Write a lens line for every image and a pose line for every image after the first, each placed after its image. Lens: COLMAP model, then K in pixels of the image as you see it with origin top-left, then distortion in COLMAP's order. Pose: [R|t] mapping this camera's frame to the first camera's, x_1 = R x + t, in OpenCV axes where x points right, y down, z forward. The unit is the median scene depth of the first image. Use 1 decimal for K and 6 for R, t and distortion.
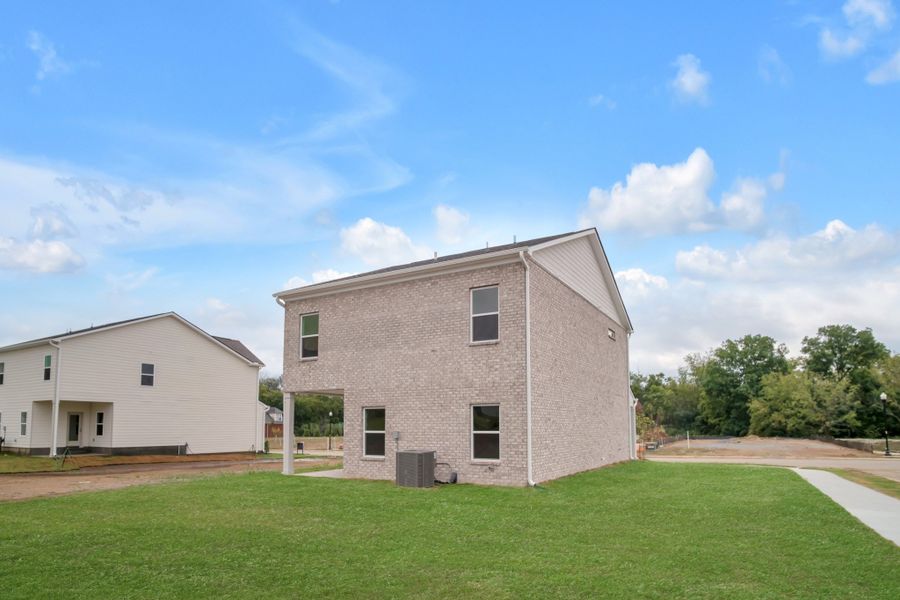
lens RADIAL K [[488.8, 0, 445.7], [0, 488.8, 291.4], [0, 0, 1]] dist [-0.026371, 0.000946]
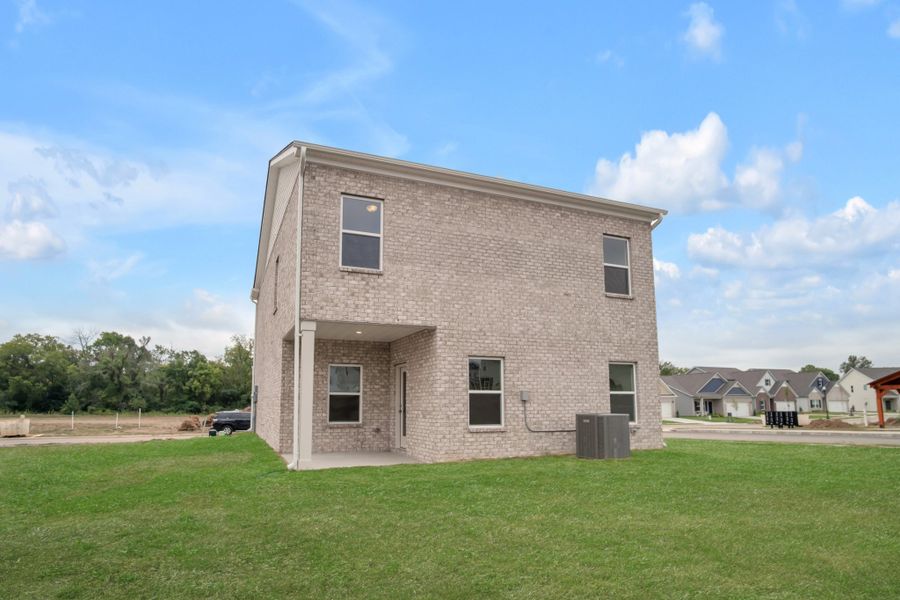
lens RADIAL K [[488.8, 0, 445.7], [0, 488.8, 291.4], [0, 0, 1]] dist [-0.026371, 0.000946]
pose [[0.622978, 0.177876, 0.761747, -0.754921], [-0.209387, 0.976187, -0.056707, 0.198917], [-0.753695, -0.124173, 0.645388, 0.605521]]
